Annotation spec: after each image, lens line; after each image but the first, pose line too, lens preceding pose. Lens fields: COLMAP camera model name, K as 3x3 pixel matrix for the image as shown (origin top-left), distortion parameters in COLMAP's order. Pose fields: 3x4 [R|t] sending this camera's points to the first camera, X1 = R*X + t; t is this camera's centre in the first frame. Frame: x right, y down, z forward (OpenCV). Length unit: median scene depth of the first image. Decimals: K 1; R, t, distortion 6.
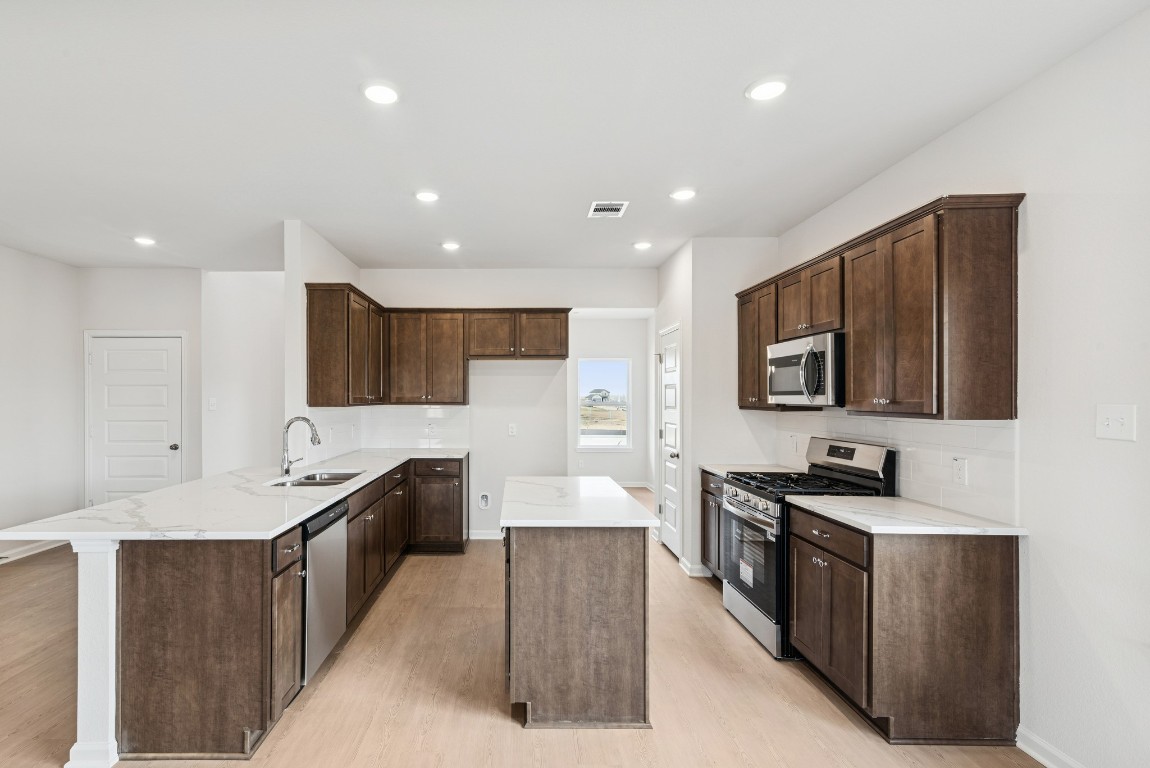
lens RADIAL K [[546.1, 0, 512.7], [0, 546.1, 401.8], [0, 0, 1]] dist [0.018608, -0.000613]
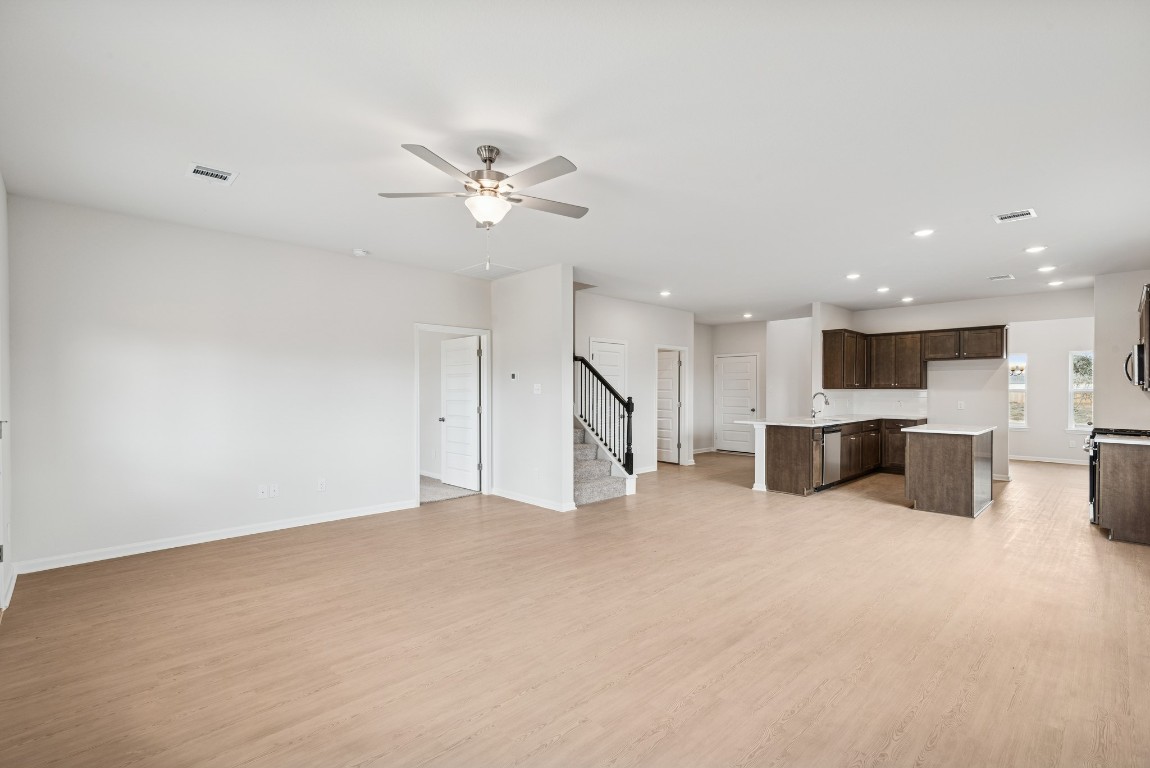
lens RADIAL K [[521.6, 0, 576.5], [0, 521.6, 391.1], [0, 0, 1]] dist [0.019323, -0.001170]
pose [[0.705986, 0.002278, -0.708222, 0.590118], [-0.006907, 0.999969, -0.003669, 0.049460], [0.708192, 0.007482, 0.705980, -1.683139]]
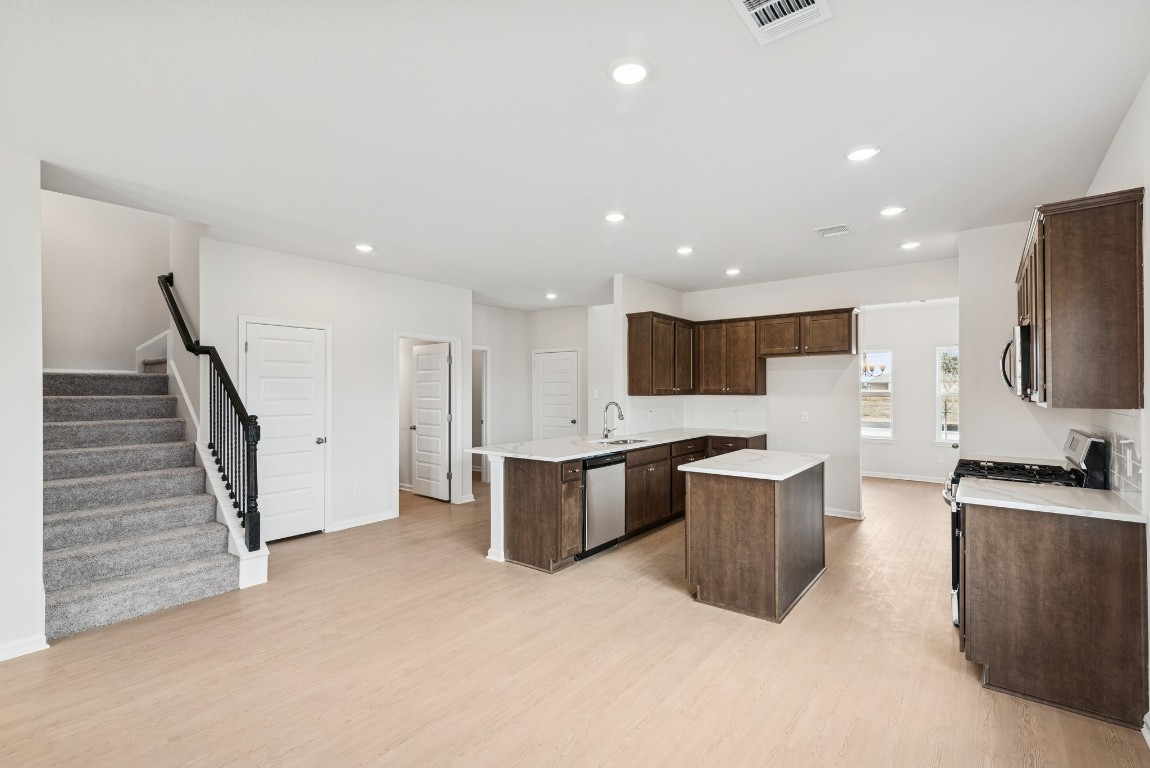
lens RADIAL K [[521.6, 0, 575.8], [0, 521.6, 388.7], [0, 0, 1]] dist [0.019323, -0.001170]
pose [[0.794531, -0.004233, -0.607209, 0.589865], [-0.001452, 0.999960, -0.008871, 0.004309], [0.607222, 0.007930, 0.794493, -0.348822]]
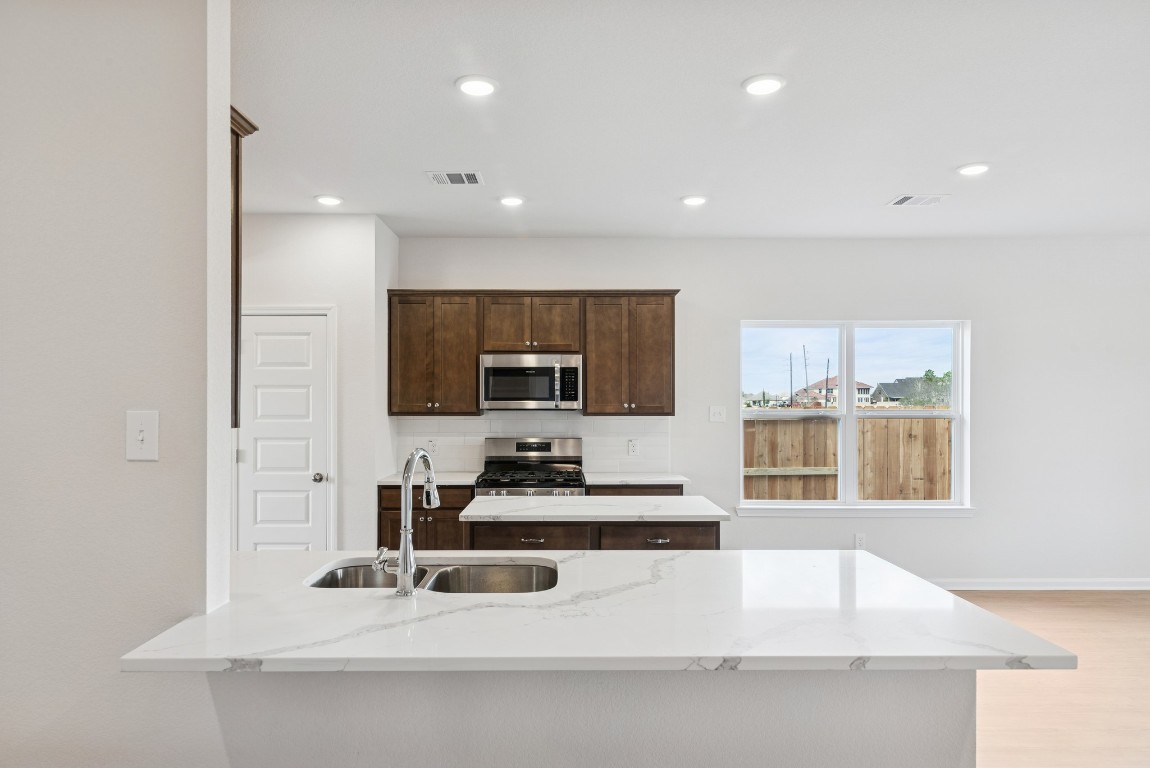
lens RADIAL K [[716.7, 0, 570.3], [0, 716.7, 396.5], [0, 0, 1]] dist [-0.004186, -0.000812]
pose [[-0.012499, 0.007863, 0.999891, -1.290702], [0.006571, 0.999948, -0.007781, -0.012018], [-0.999900, 0.006473, -0.012550, 1.173816]]
